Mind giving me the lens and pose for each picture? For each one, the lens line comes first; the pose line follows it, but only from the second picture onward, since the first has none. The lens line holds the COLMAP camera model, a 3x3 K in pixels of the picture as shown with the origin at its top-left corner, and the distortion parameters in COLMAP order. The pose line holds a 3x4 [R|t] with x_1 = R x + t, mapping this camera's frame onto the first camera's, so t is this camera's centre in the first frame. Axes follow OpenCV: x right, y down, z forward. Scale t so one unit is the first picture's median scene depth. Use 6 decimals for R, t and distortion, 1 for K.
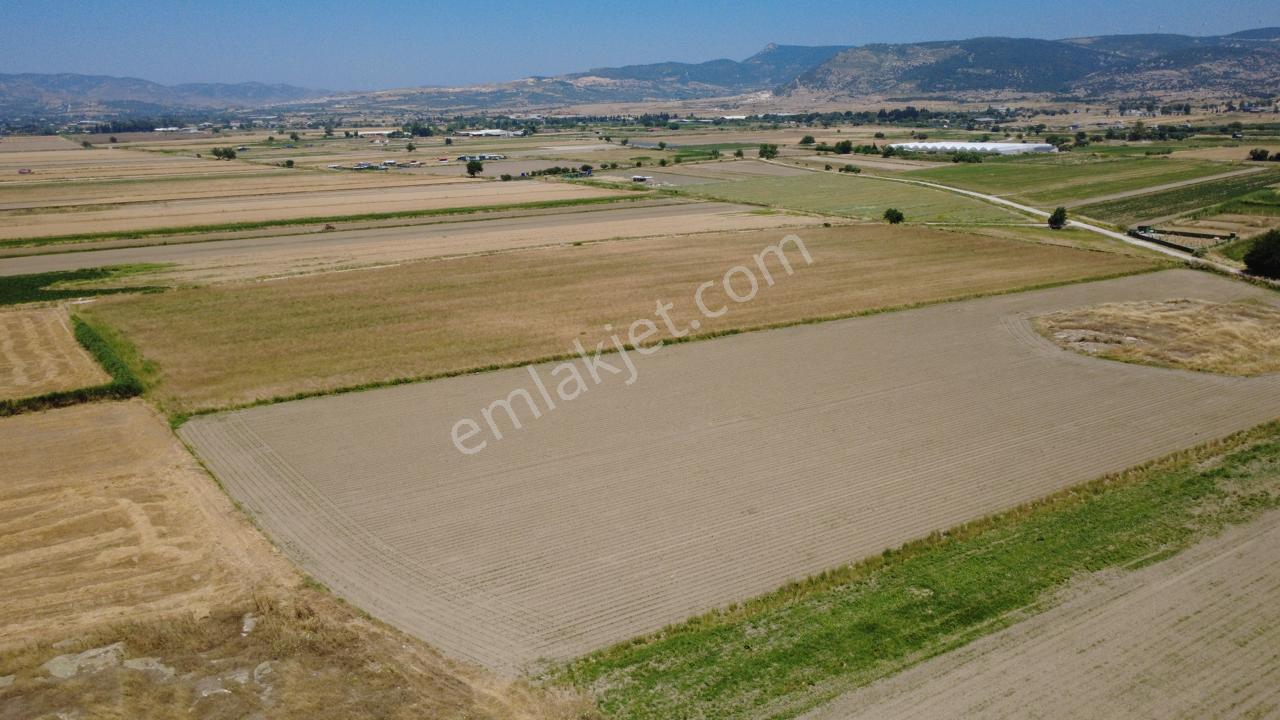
lens RADIAL K [[935.6, 0, 640.4], [0, 935.6, 356.2], [0, 0, 1]] dist [0.002901, -0.003567]
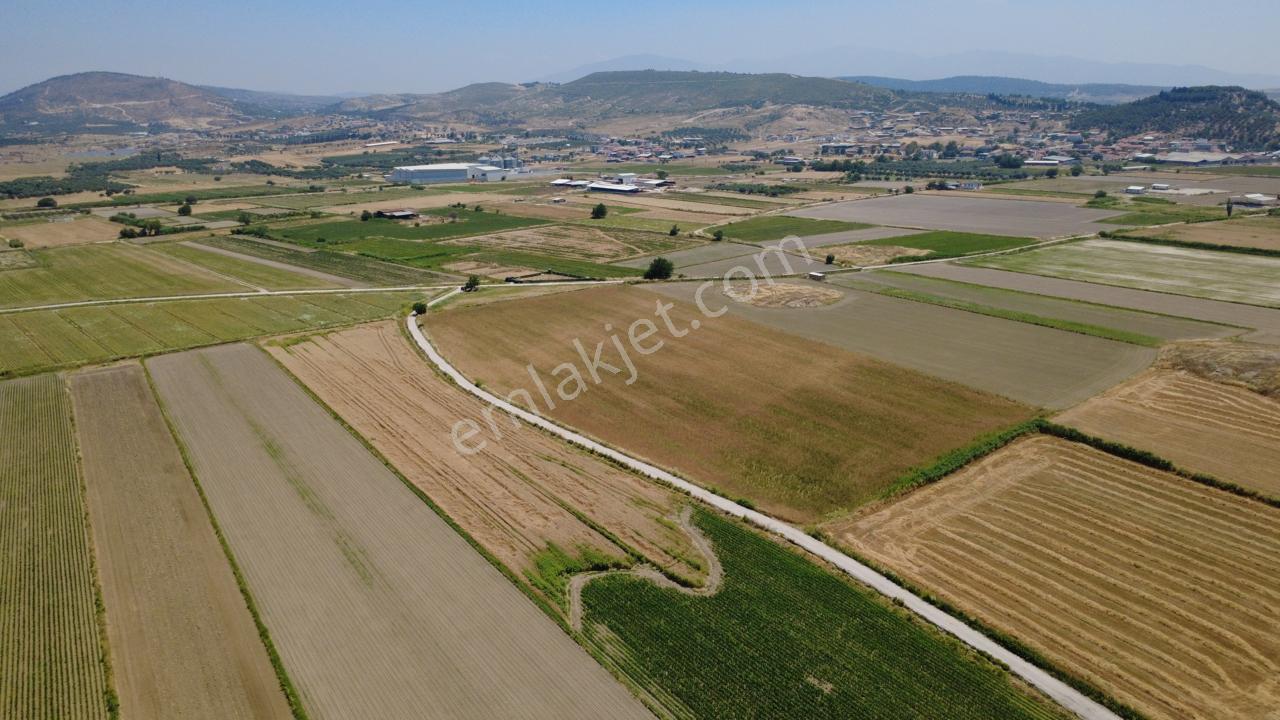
lens RADIAL K [[935.6, 0, 642.0], [0, 935.6, 362.2], [0, 0, 1]] dist [0.002901, -0.003567]
pose [[-0.068443, -0.248208, 0.966286, -0.434363], [0.288330, 0.922304, 0.257333, -0.145322], [-0.955082, 0.296222, 0.008441, 0.340420]]
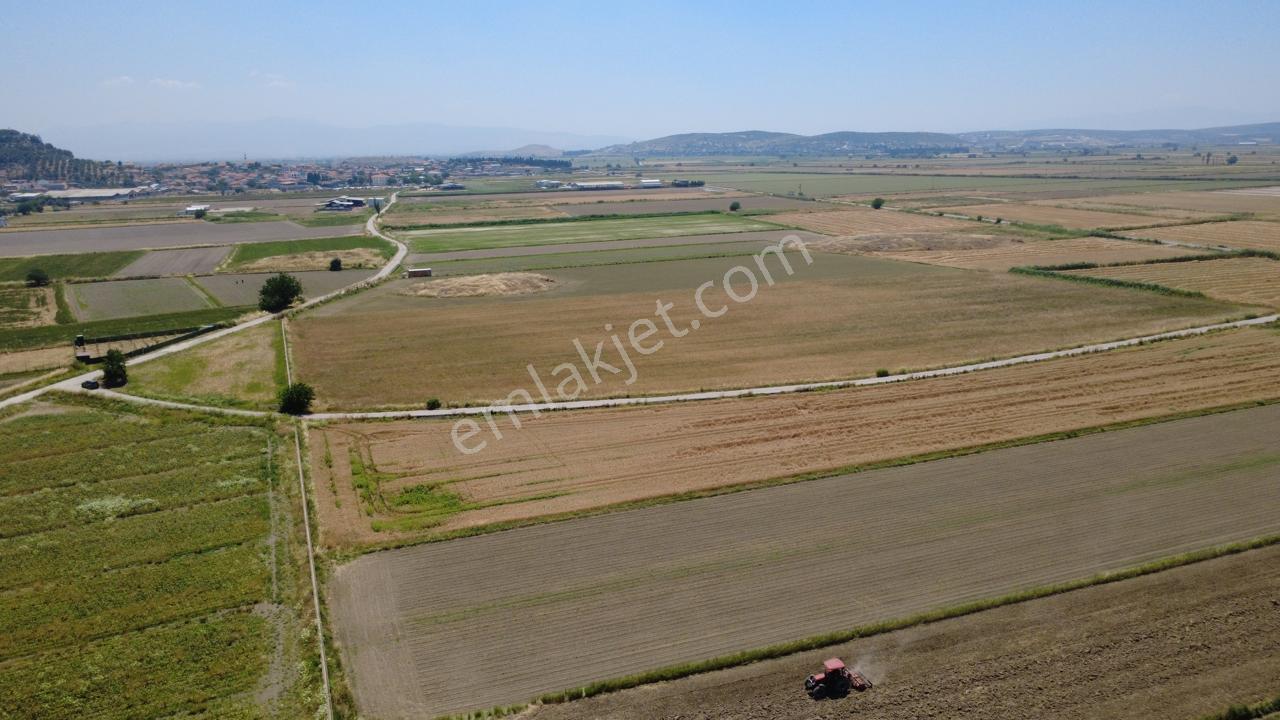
lens RADIAL K [[935.6, 0, 642.5], [0, 935.6, 358.7], [0, 0, 1]] dist [0.002901, -0.003567]
pose [[-0.989212, 0.006490, 0.146348, 0.000695], [0.074750, 0.881532, 0.466169, -0.184291], [-0.125985, 0.472079, -0.872507, 0.658772]]
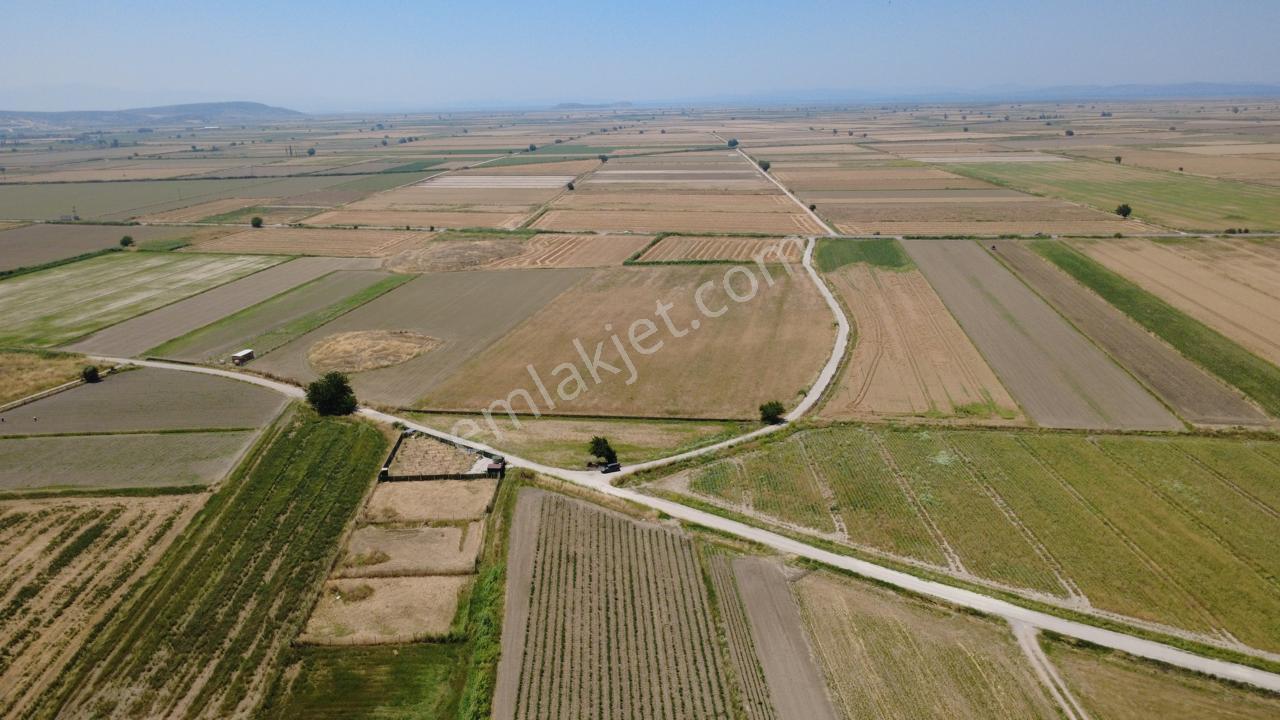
lens RADIAL K [[935.6, 0, 641.2], [0, 935.6, 362.3], [0, 0, 1]] dist [0.002901, -0.003567]
pose [[-0.615507, 0.244663, -0.749194, 0.416305], [-0.175851, 0.883997, 0.433157, -0.230329], [0.768263, 0.398358, -0.501082, 0.594987]]
